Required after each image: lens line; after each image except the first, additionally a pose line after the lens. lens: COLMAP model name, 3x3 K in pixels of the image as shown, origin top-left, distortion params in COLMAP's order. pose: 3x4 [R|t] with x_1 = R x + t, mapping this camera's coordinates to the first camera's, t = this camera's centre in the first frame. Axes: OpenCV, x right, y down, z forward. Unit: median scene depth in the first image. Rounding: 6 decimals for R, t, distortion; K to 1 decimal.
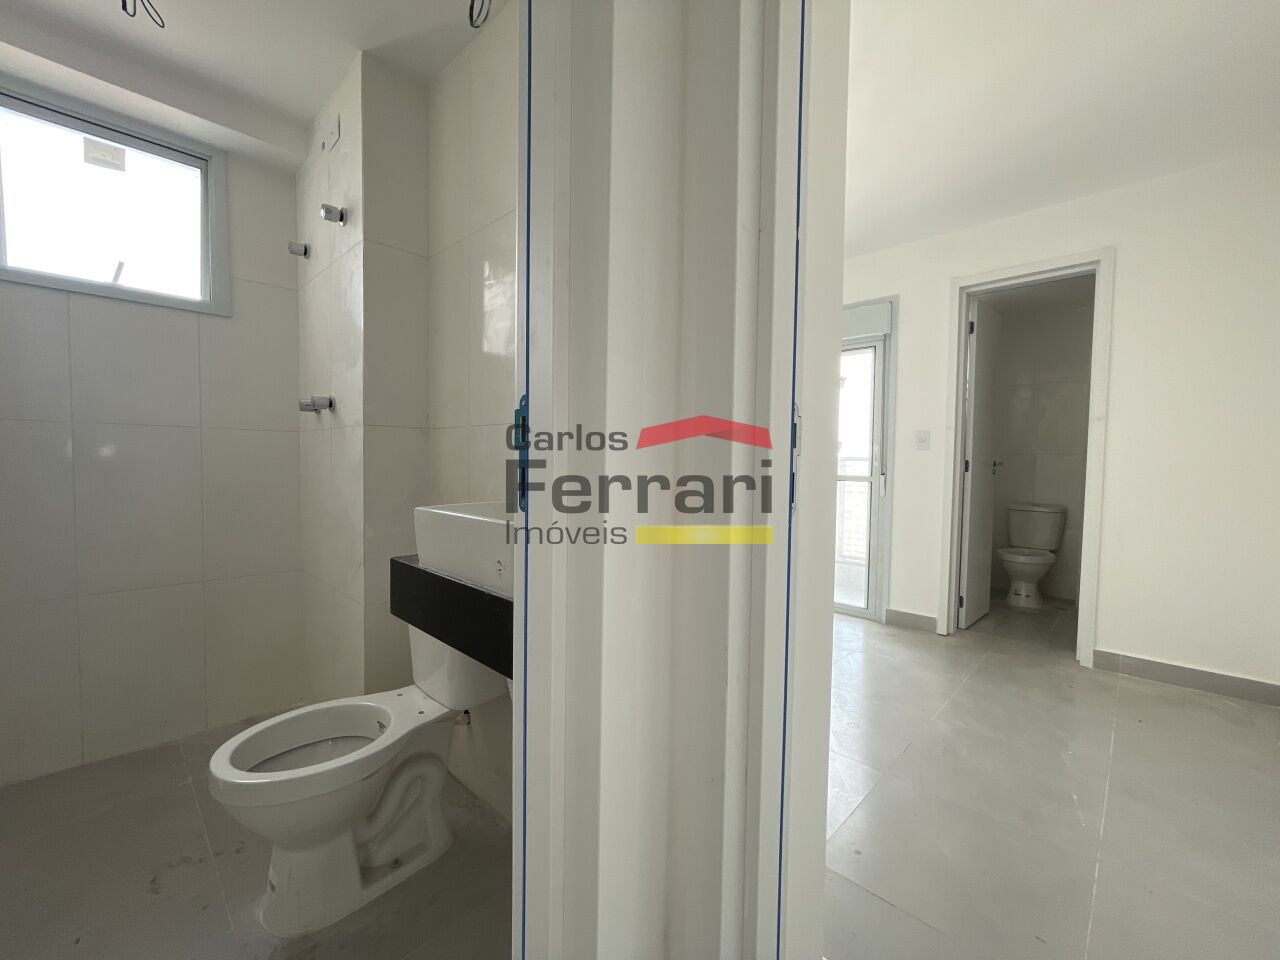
lens RADIAL K [[517.3, 0, 640.0], [0, 517.3, 480.0], [0, 0, 1]] dist [0.009161, -0.005005]
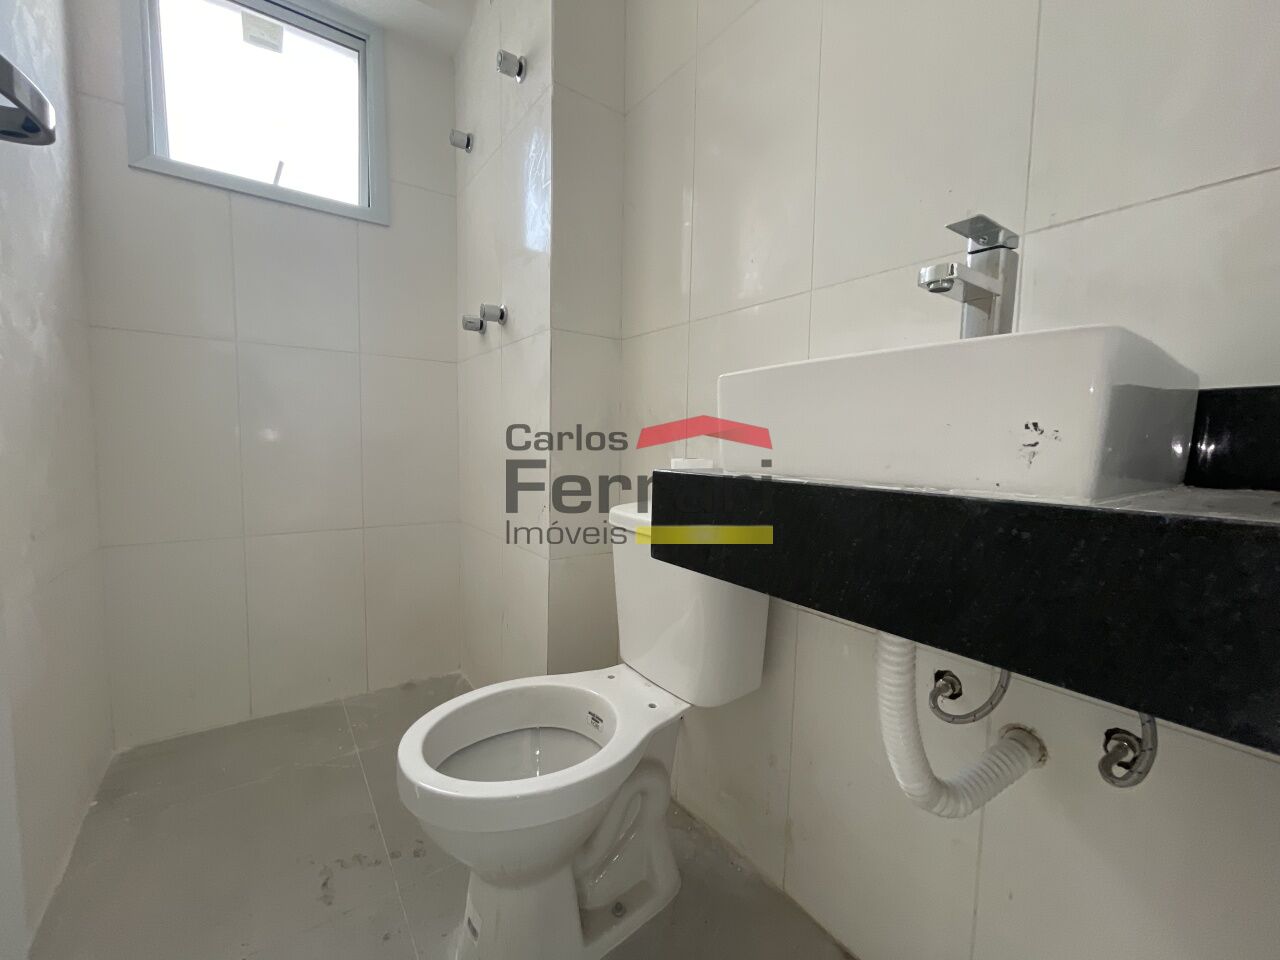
lens RADIAL K [[521.8, 0, 640.7], [0, 521.8, 481.1], [0, 0, 1]] dist [0.000293, -0.001043]
pose [[0.983305, 0.018356, -0.181039, -0.254866], [-0.012298, 0.999328, 0.034526, 0.095594], [0.181551, -0.031723, 0.982870, 0.249466]]
